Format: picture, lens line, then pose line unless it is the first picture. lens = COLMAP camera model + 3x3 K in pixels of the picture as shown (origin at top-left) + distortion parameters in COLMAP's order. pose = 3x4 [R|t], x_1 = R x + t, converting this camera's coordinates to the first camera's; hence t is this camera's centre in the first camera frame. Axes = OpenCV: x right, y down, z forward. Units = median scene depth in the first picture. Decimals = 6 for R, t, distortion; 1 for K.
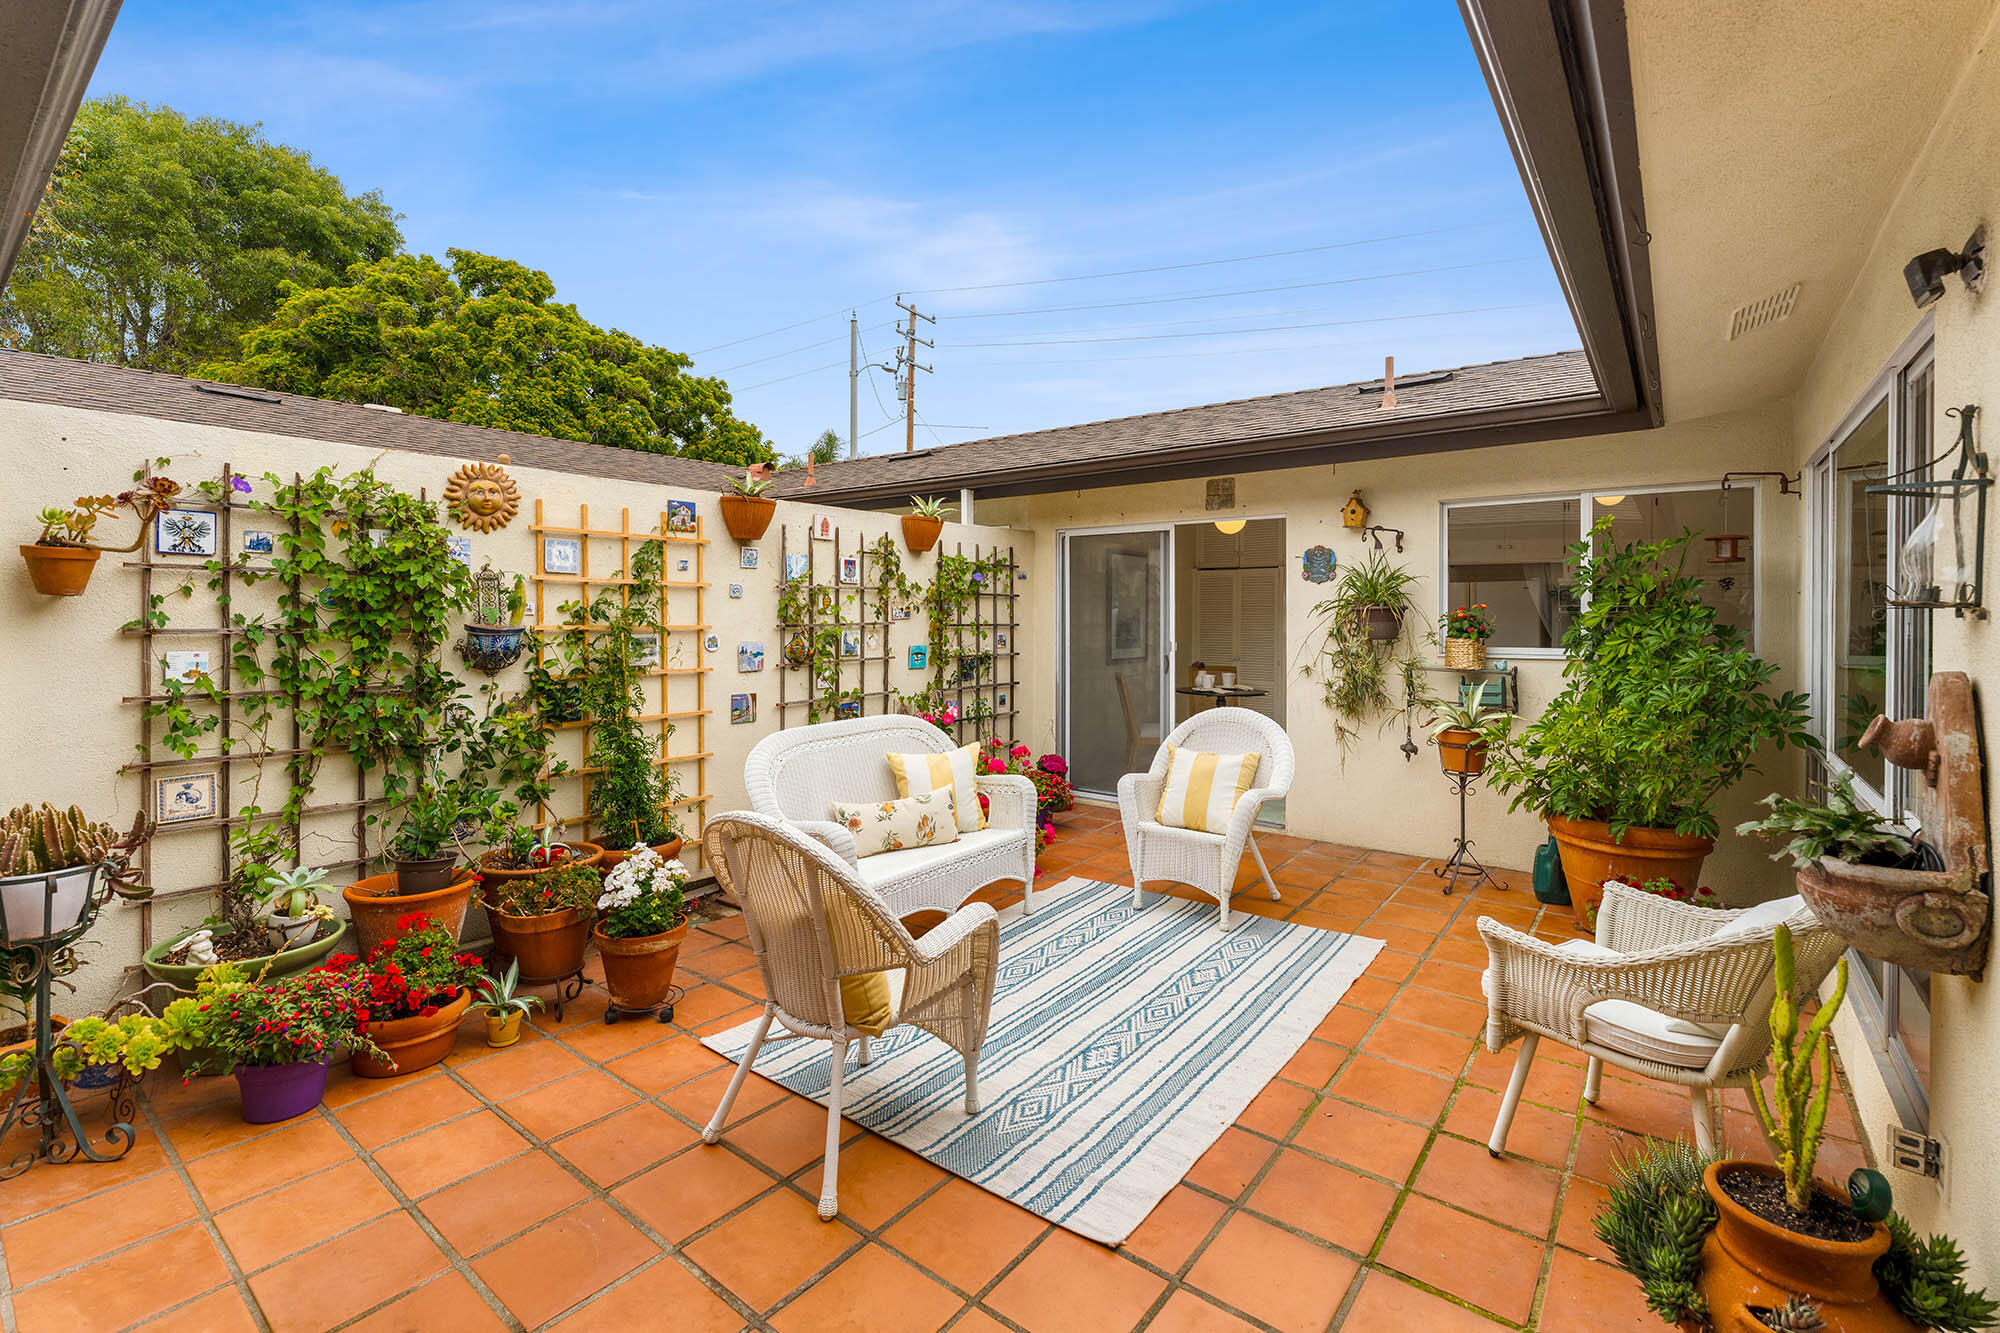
lens RADIAL K [[868.9, 0, 1005.1], [0, 868.9, 614.5], [0, 0, 1]] dist [-0.003363, -0.000943]
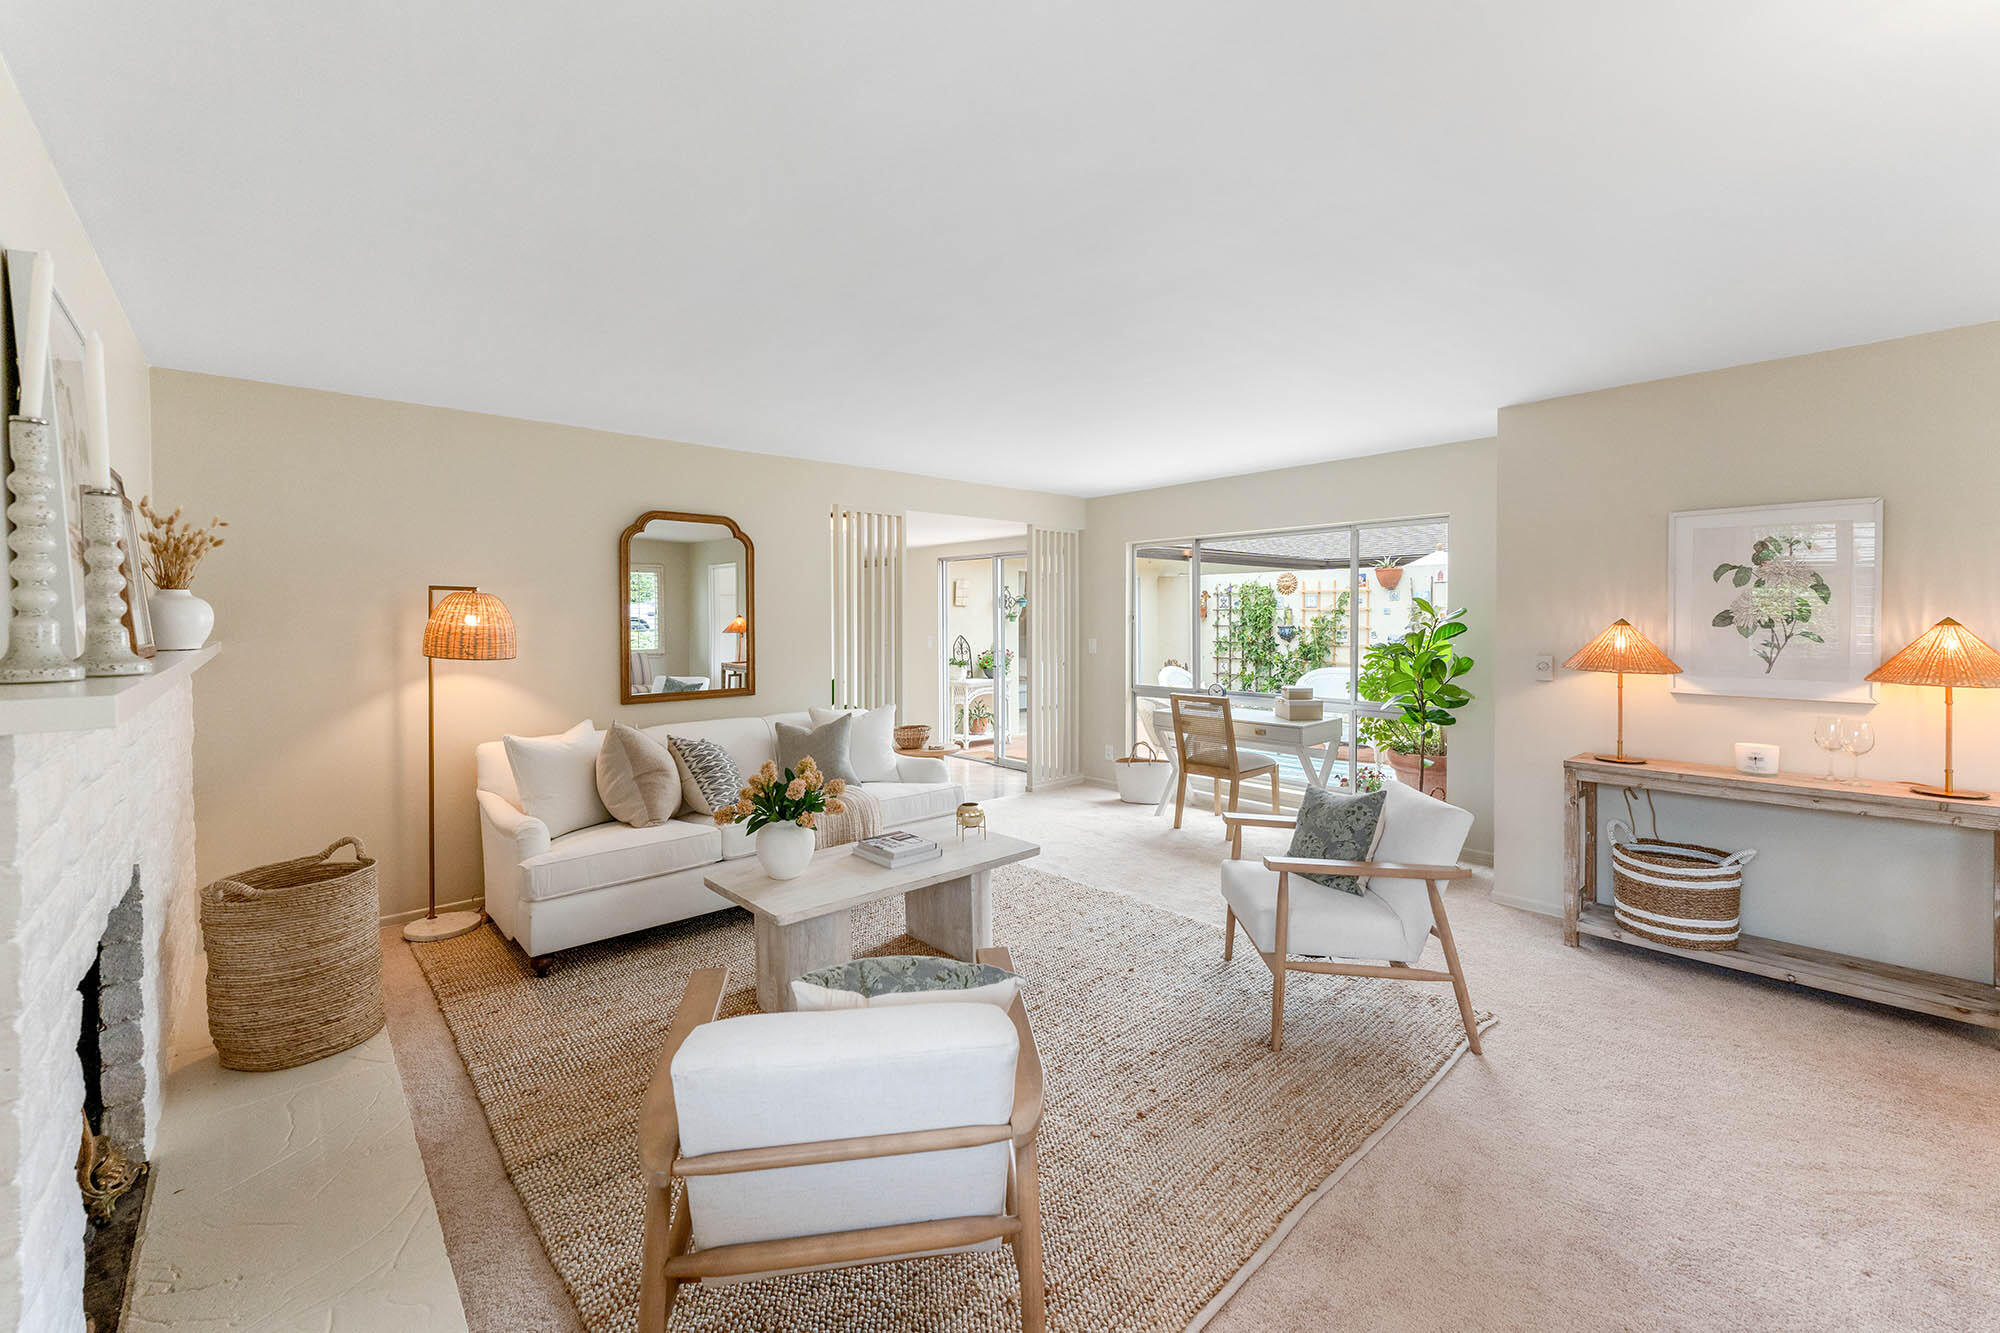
lens RADIAL K [[802.7, 0, 993.7], [0, 802.7, 635.6], [0, 0, 1]] dist [0.004400, -0.000317]
pose [[-0.185277, 0.017967, -0.982522, 1.973817], [0.000766, 0.999835, 0.018139, -0.002368], [0.982686, 0.002609, -0.185260, 0.425691]]
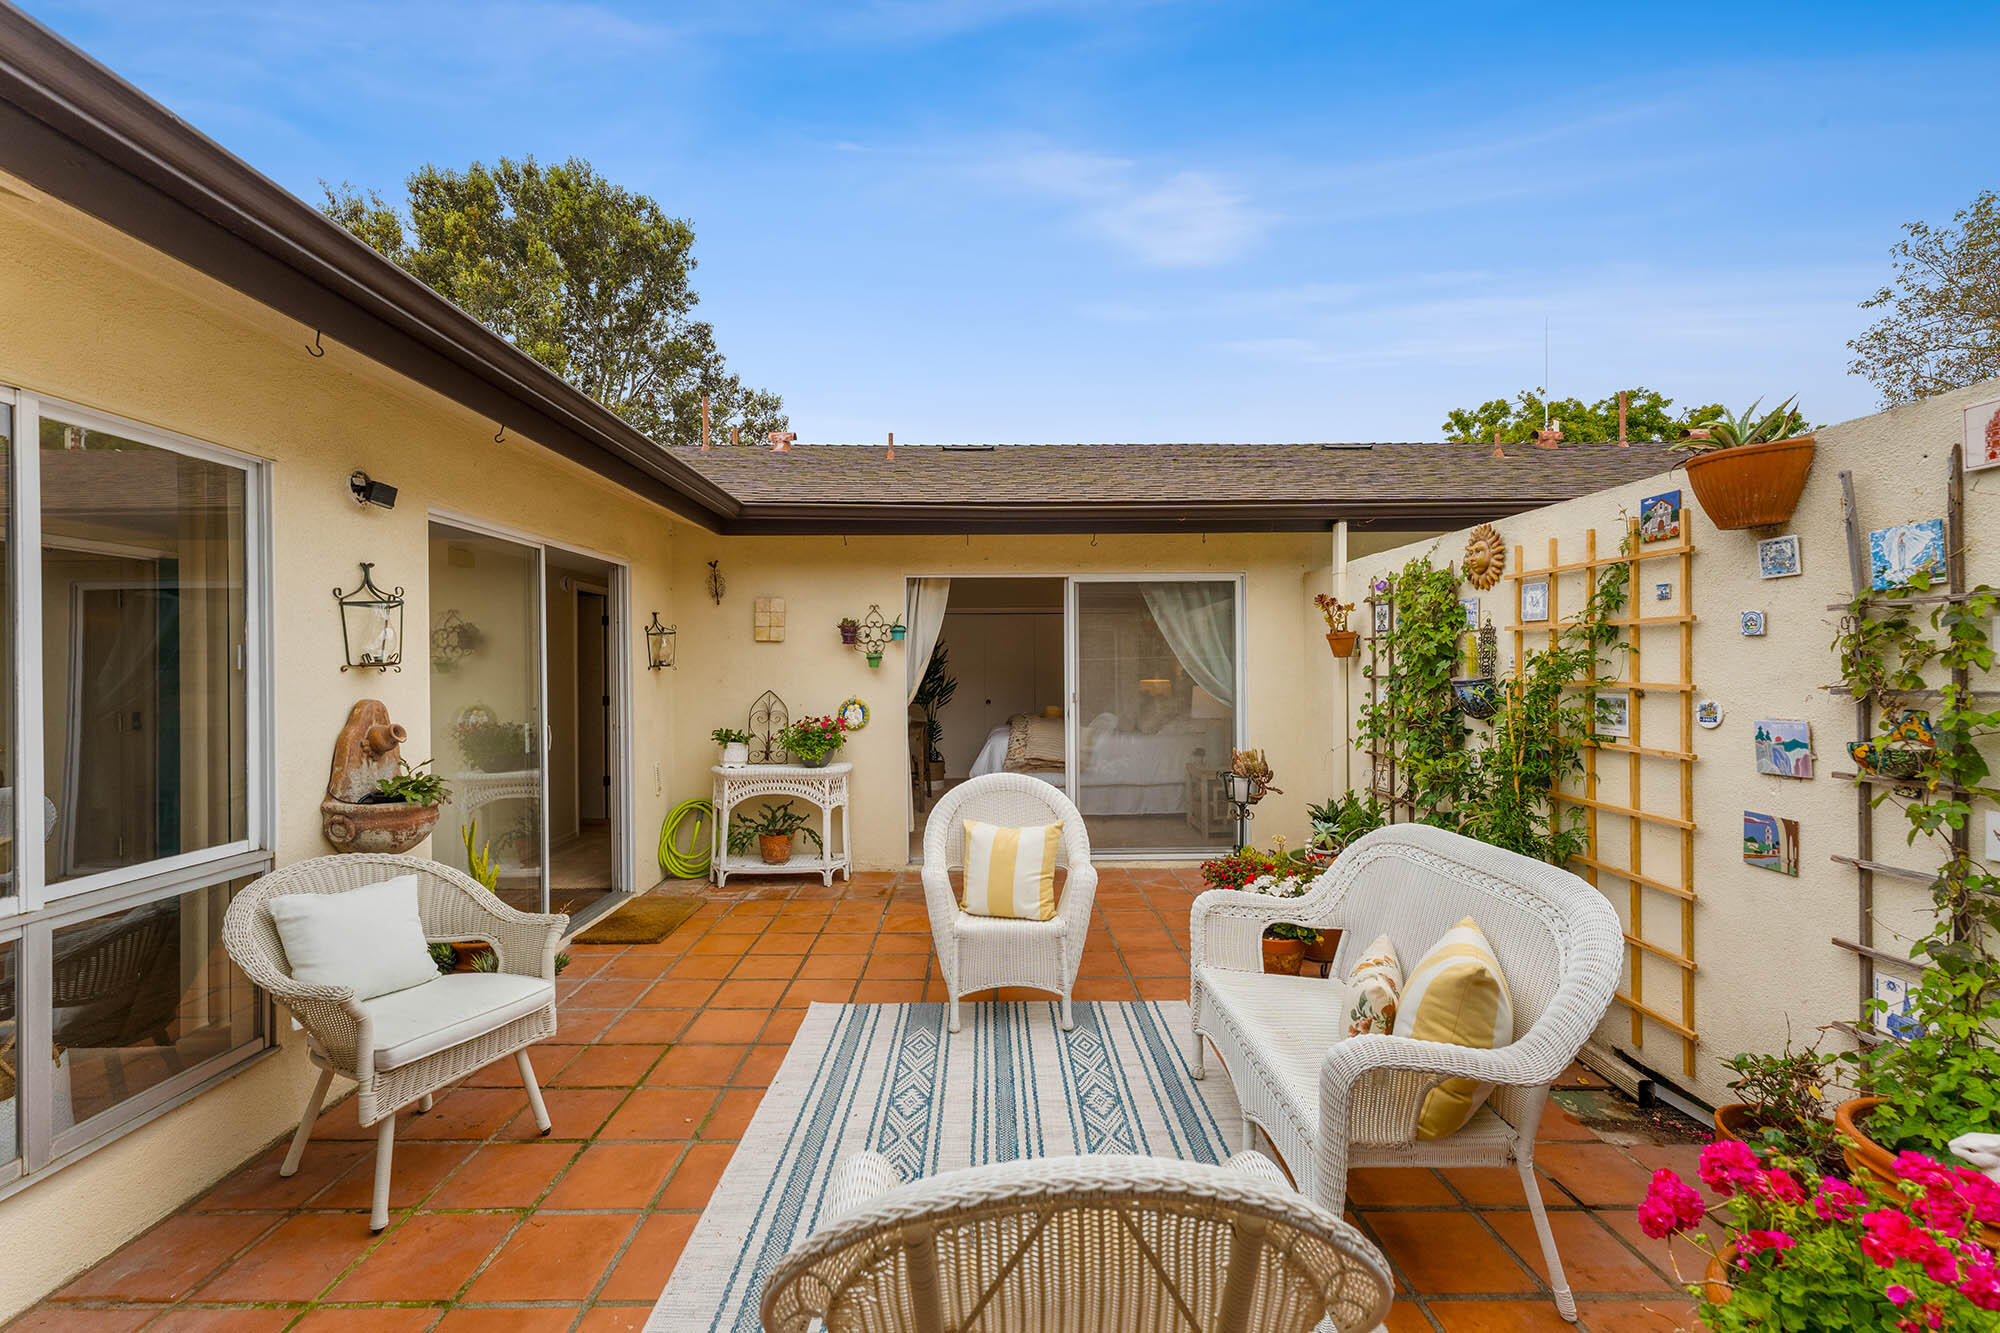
lens RADIAL K [[802.7, 0, 994.2], [0, 802.7, 665.5], [0, 0, 1]] dist [0.004400, -0.000317]
pose [[-0.778182, 0.000312, -0.628039, 0.404237], [0.001466, 0.999998, -0.001320, -0.000800], [0.628037, -0.001948, -0.778181, 1.158509]]
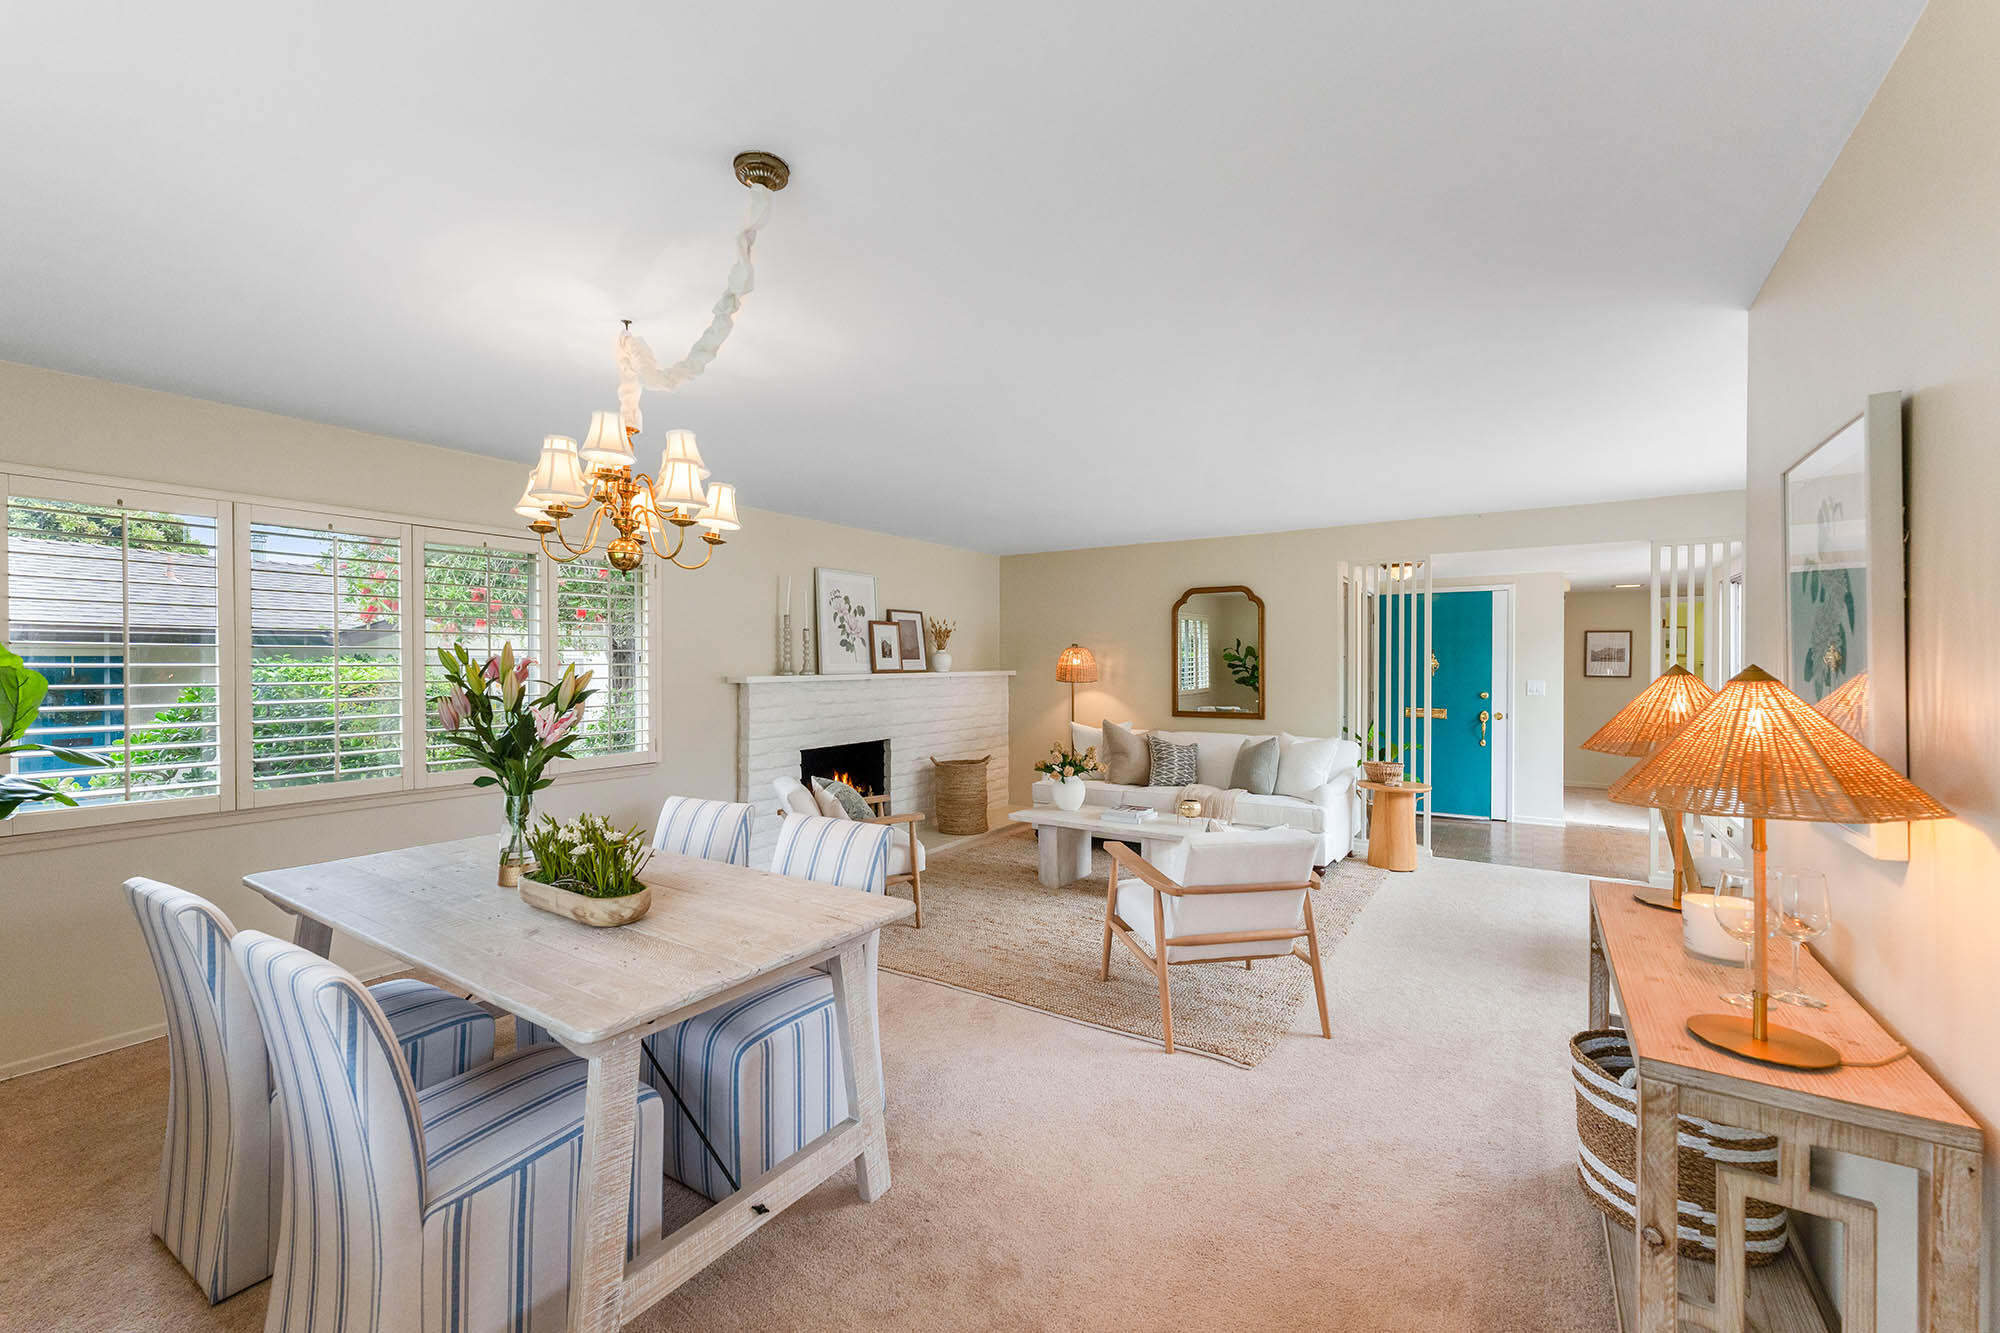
lens RADIAL K [[802.7, 0, 1004.4], [0, 802.7, 661.6], [0, 0, 1]] dist [0.004400, -0.000317]
pose [[-0.997012, -0.003307, -0.077180, 1.526708], [-0.003465, 0.999992, 0.001914, -0.005473], [0.077173, 0.002175, -0.997015, 1.296234]]
